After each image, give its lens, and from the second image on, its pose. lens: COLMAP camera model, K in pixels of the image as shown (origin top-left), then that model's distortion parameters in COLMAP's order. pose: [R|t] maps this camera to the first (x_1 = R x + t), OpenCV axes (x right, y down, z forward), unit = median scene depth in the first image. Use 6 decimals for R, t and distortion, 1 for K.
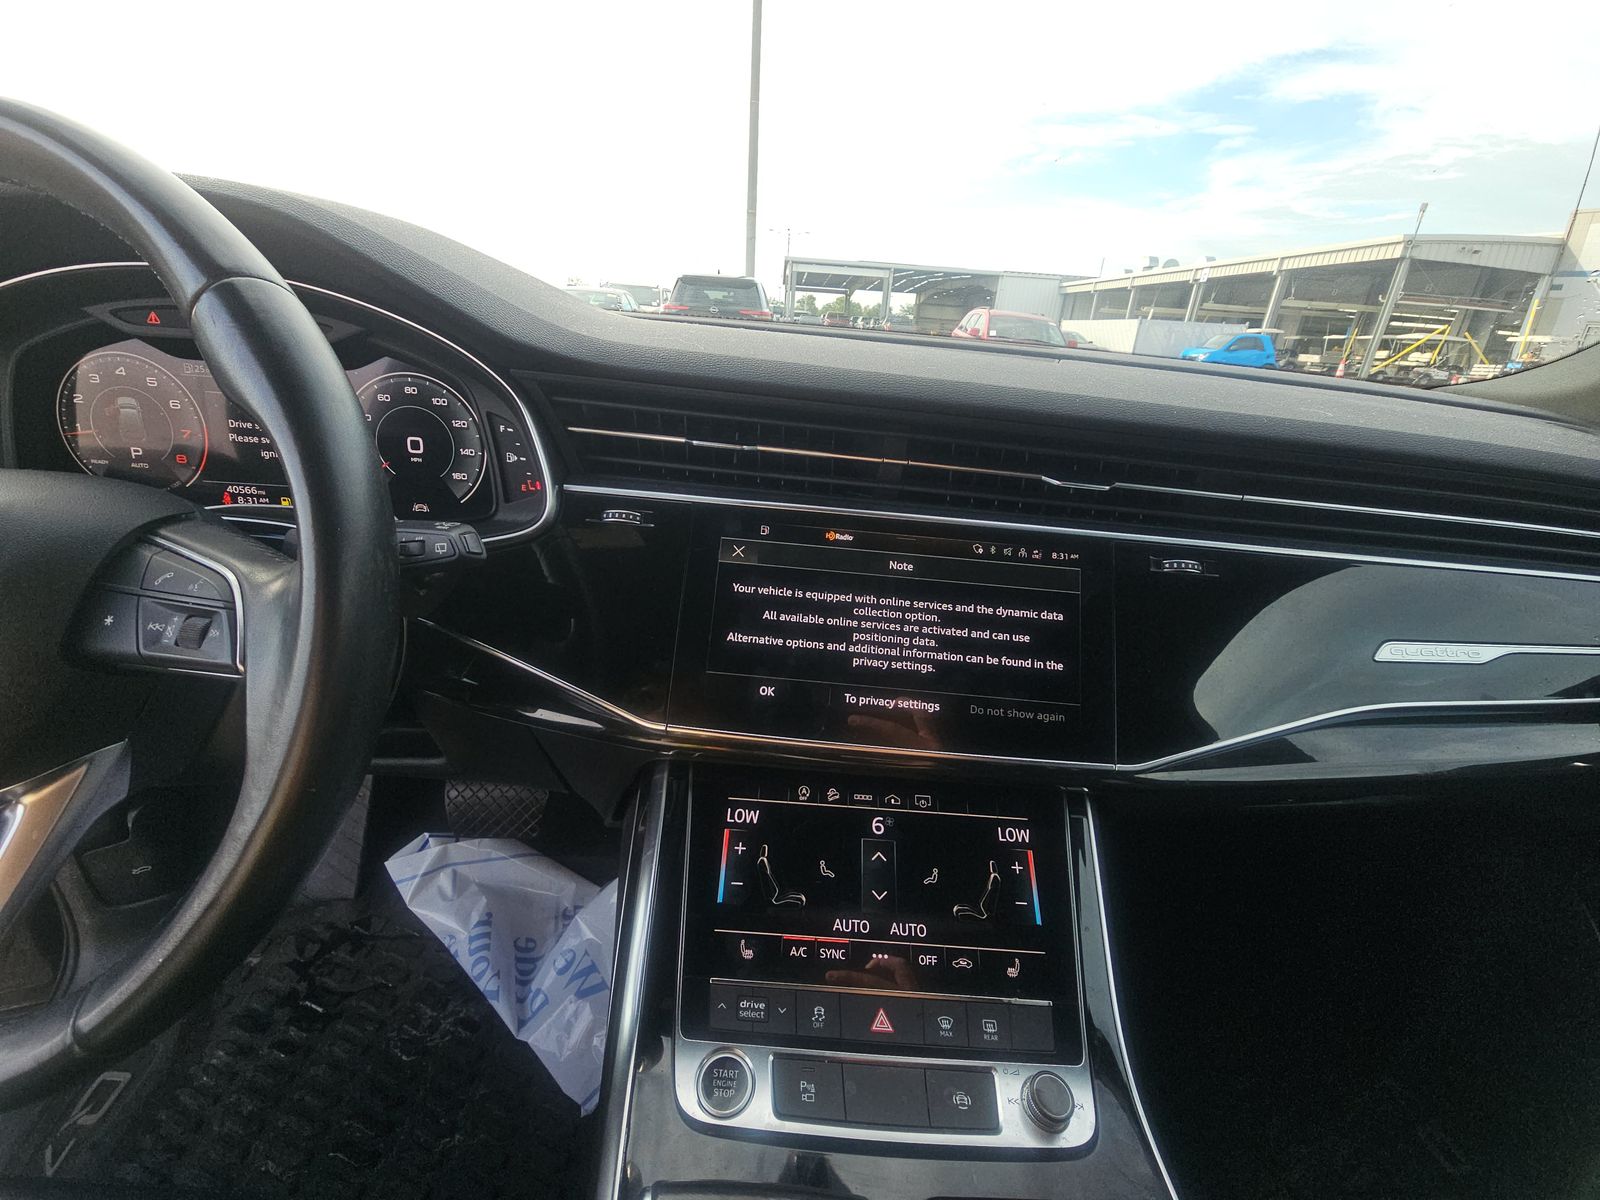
lens RADIAL K [[646.4, 0, 802.6], [0, 646.4, 595.3], [0, 0, 1]] dist [0.000948, -0.002768]
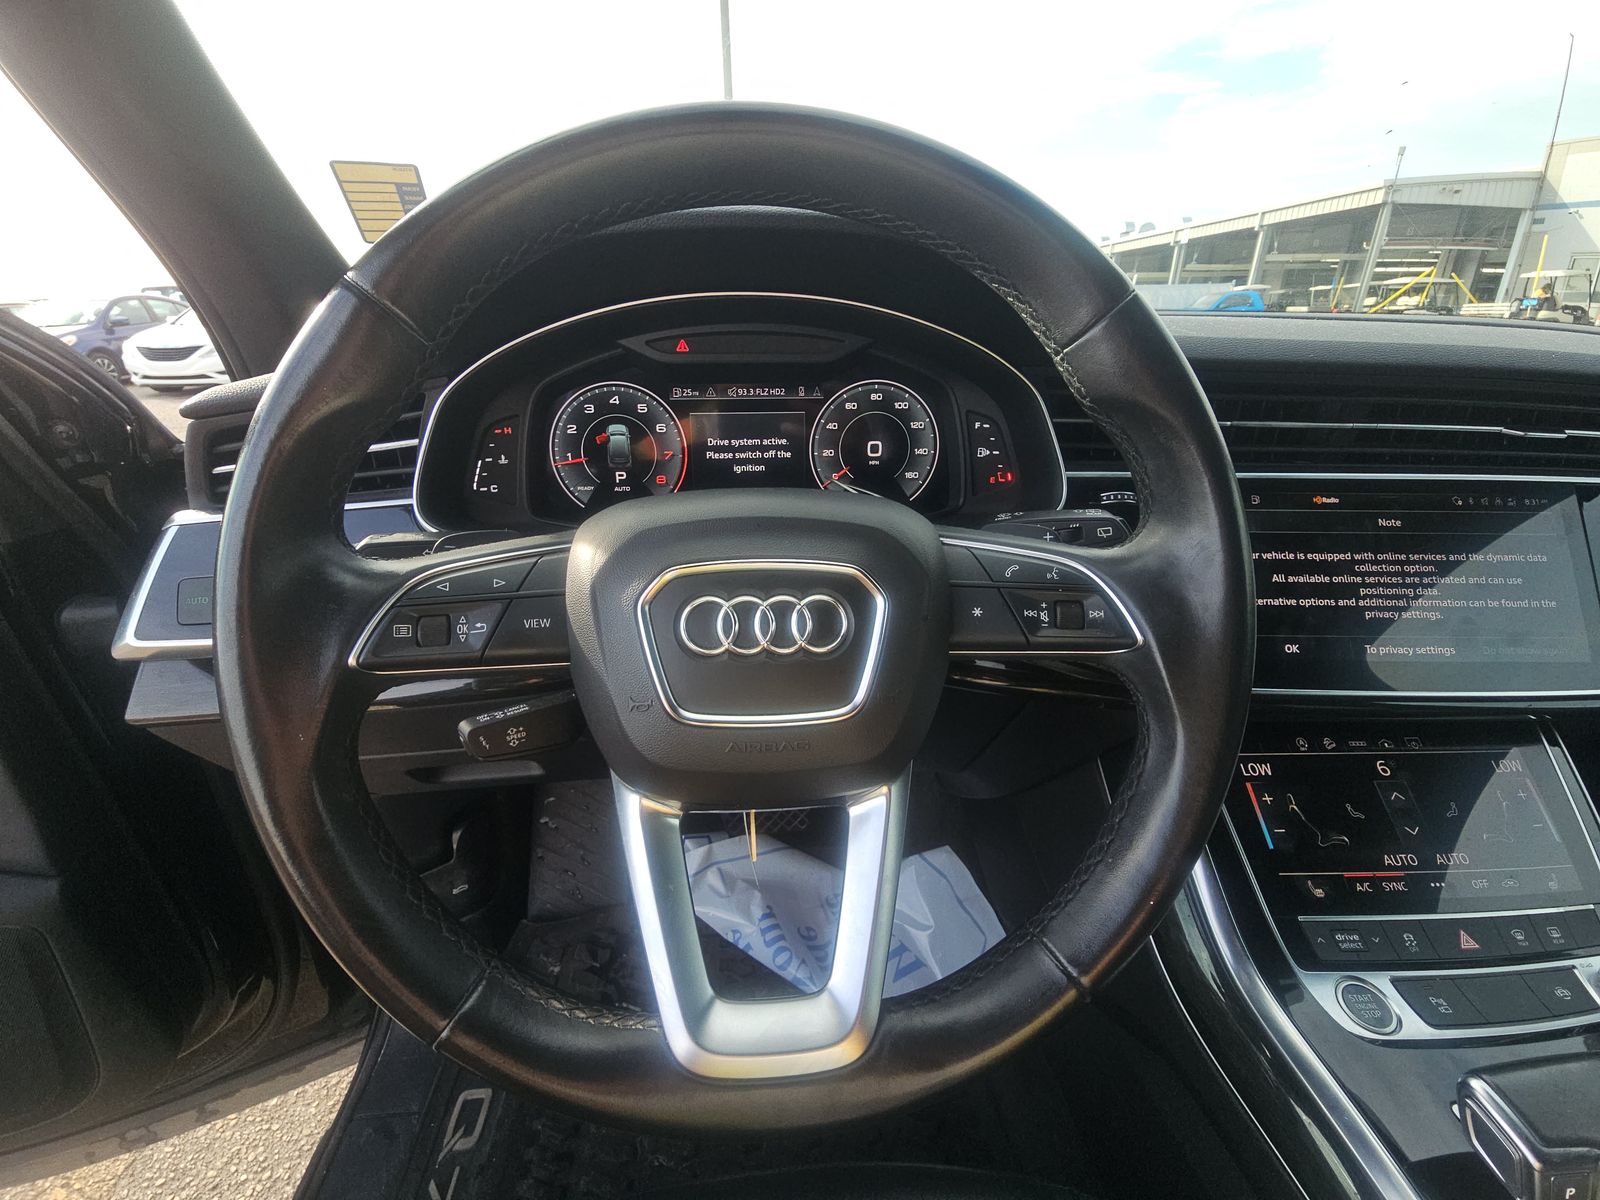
lens RADIAL K [[647.7, 0, 793.9], [0, 647.7, 593.1], [0, 0, 1]] dist [0.002552, -0.005178]
pose [[0.996695, -0.081142, -0.003951, -0.375417], [0.081156, 0.996695, 0.003508, -0.005948], [0.003654, -0.003817, 0.999986, -0.029819]]
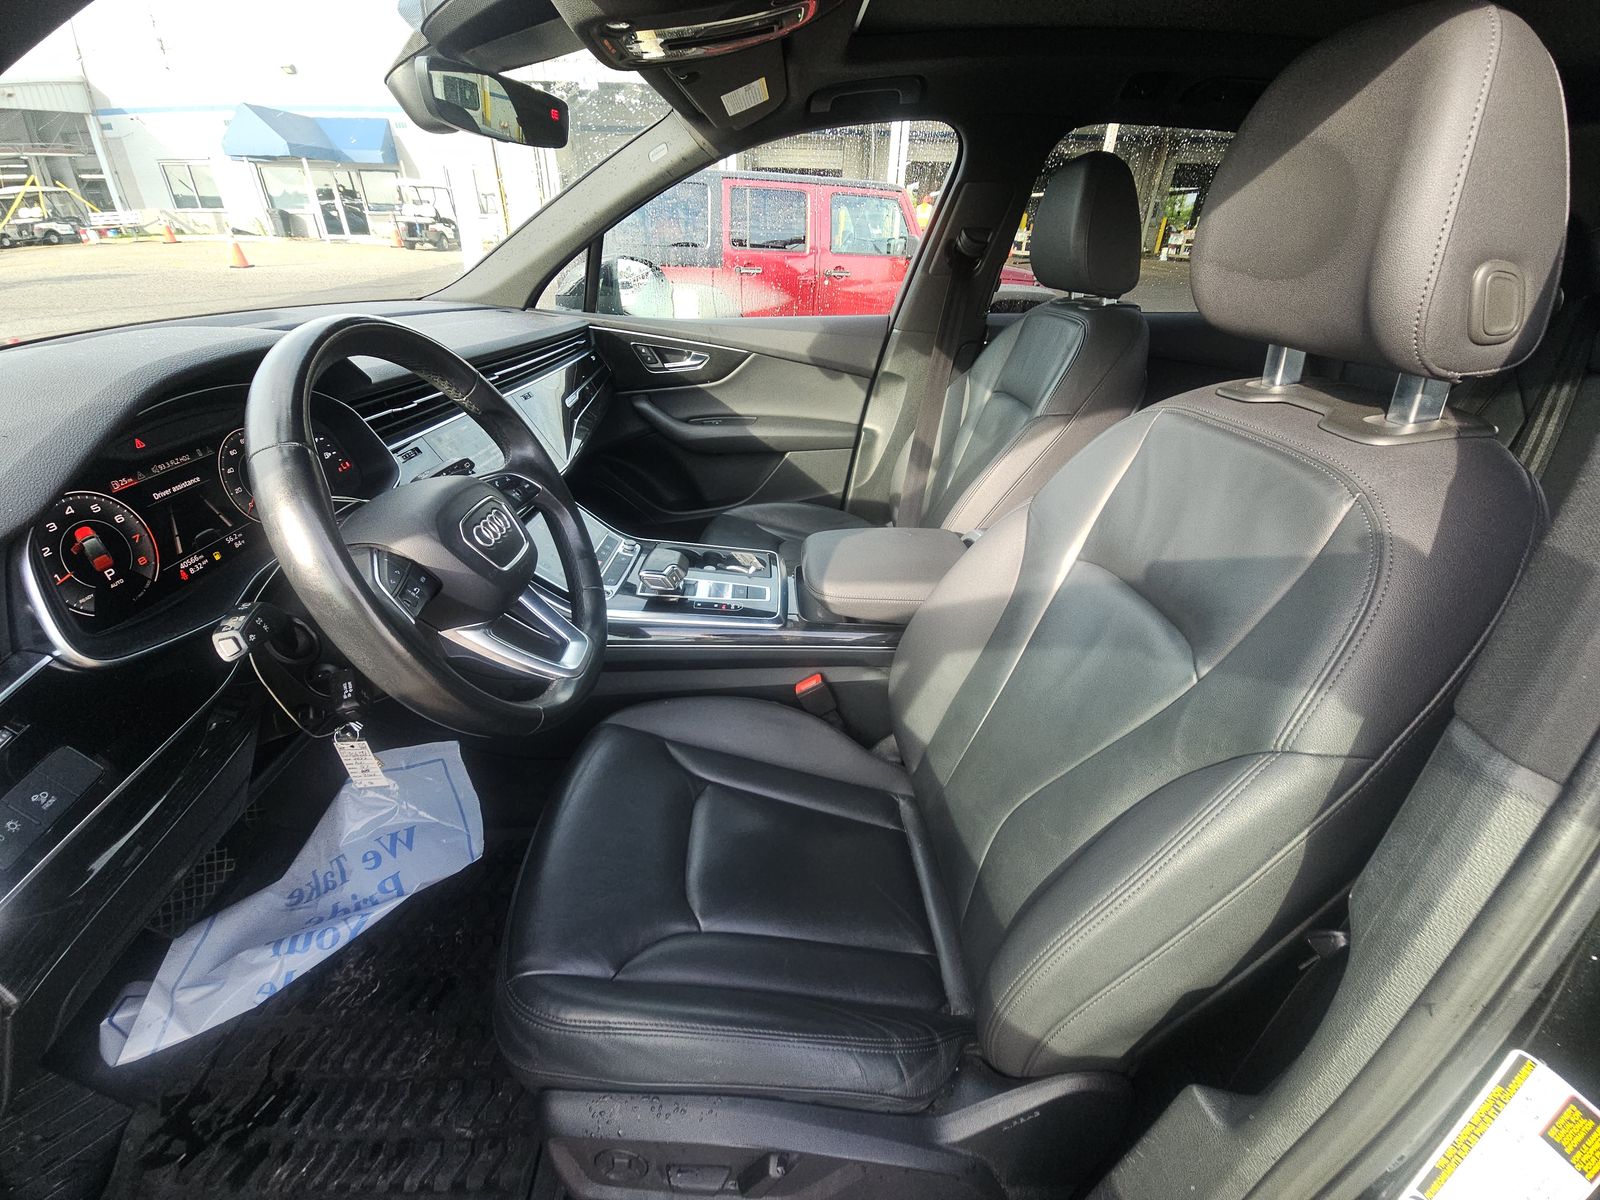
lens RADIAL K [[647.7, 0, 793.9], [0, 647.7, 593.1], [0, 0, 1]] dist [0.002552, -0.005178]
pose [[0.017495, -0.542070, 0.840151, -0.980892], [0.362034, 0.786696, 0.500041, -0.161548], [-0.932001, 0.295415, 0.210011, -0.175676]]
